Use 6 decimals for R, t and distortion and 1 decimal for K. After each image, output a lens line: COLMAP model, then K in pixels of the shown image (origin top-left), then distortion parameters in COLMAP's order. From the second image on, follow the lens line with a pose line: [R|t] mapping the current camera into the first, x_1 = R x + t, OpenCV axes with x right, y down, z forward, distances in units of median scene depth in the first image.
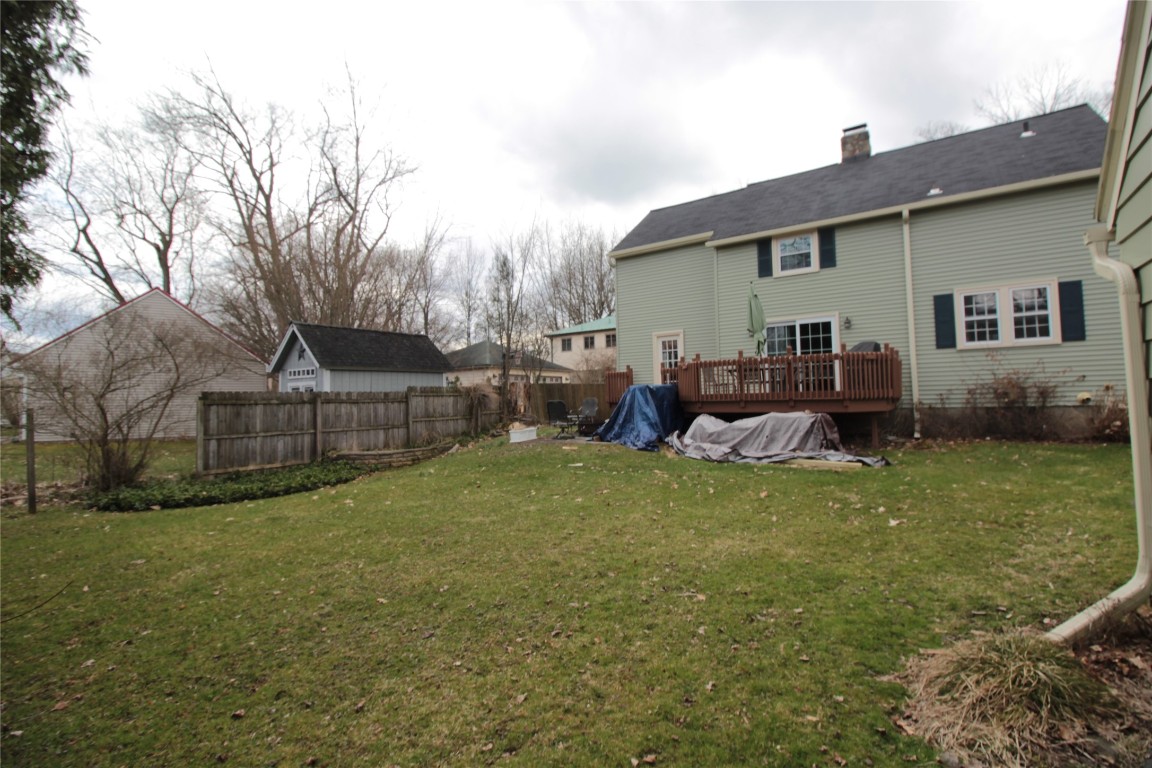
lens RADIAL K [[528.4, 0, 577.2], [0, 528.4, 377.5], [0, 0, 1]] dist [0.000385, -0.013744]
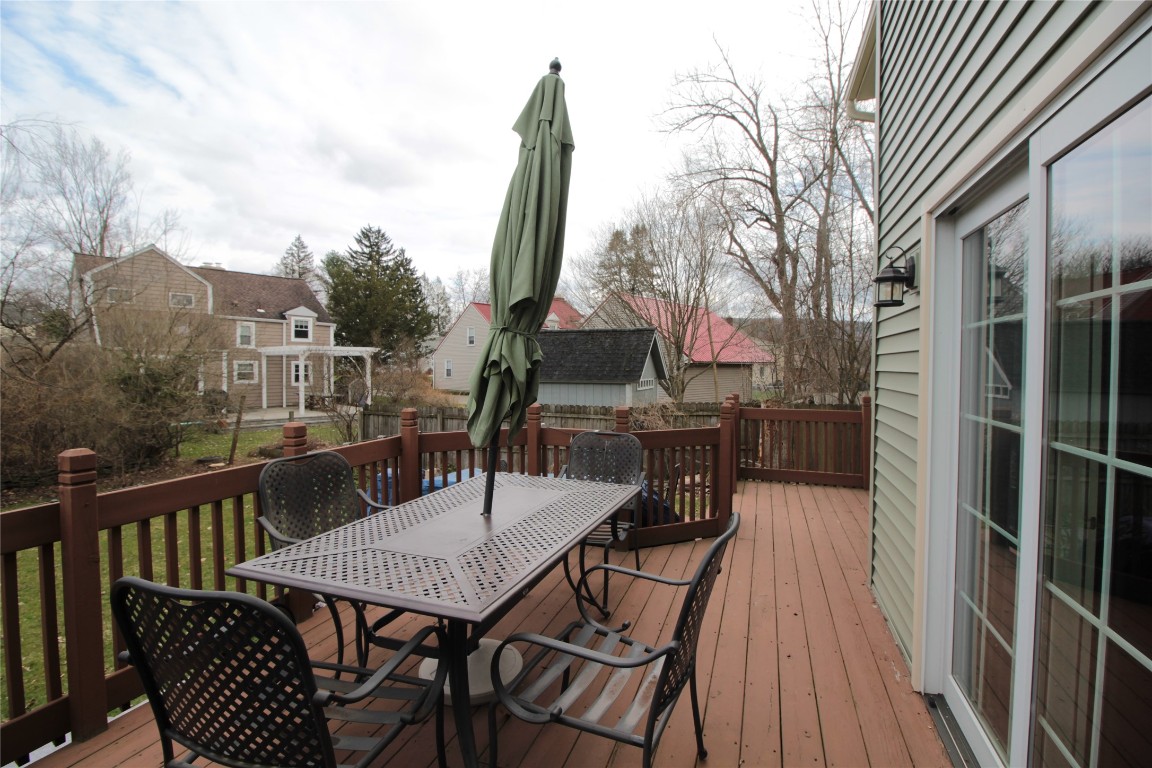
lens RADIAL K [[528.4, 0, 577.2], [0, 528.4, 377.5], [0, 0, 1]] dist [0.000385, -0.013744]
pose [[0.253533, 0.043666, -0.966341, 0.548124], [0.030371, 0.998129, 0.053071, -0.075150], [0.966850, -0.042804, 0.251732, 1.000503]]
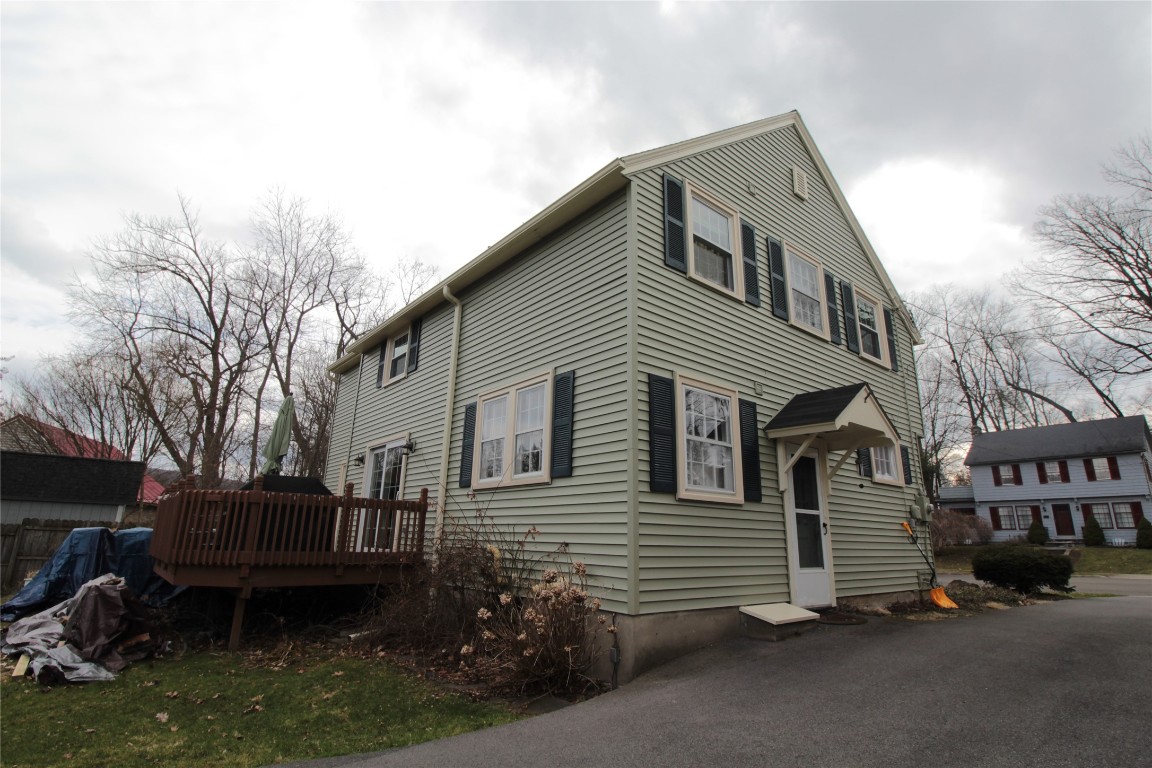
lens RADIAL K [[567.7, 0, 576.0], [0, 567.7, 384.0], [0, 0, 1]] dist [0.000050, 0.000043]
pose [[0.960454, -0.027526, -0.277075, 0.985681], [-0.036347, 0.974192, -0.222776, -0.028586], [0.276057, 0.224037, 0.934666, 0.366214]]
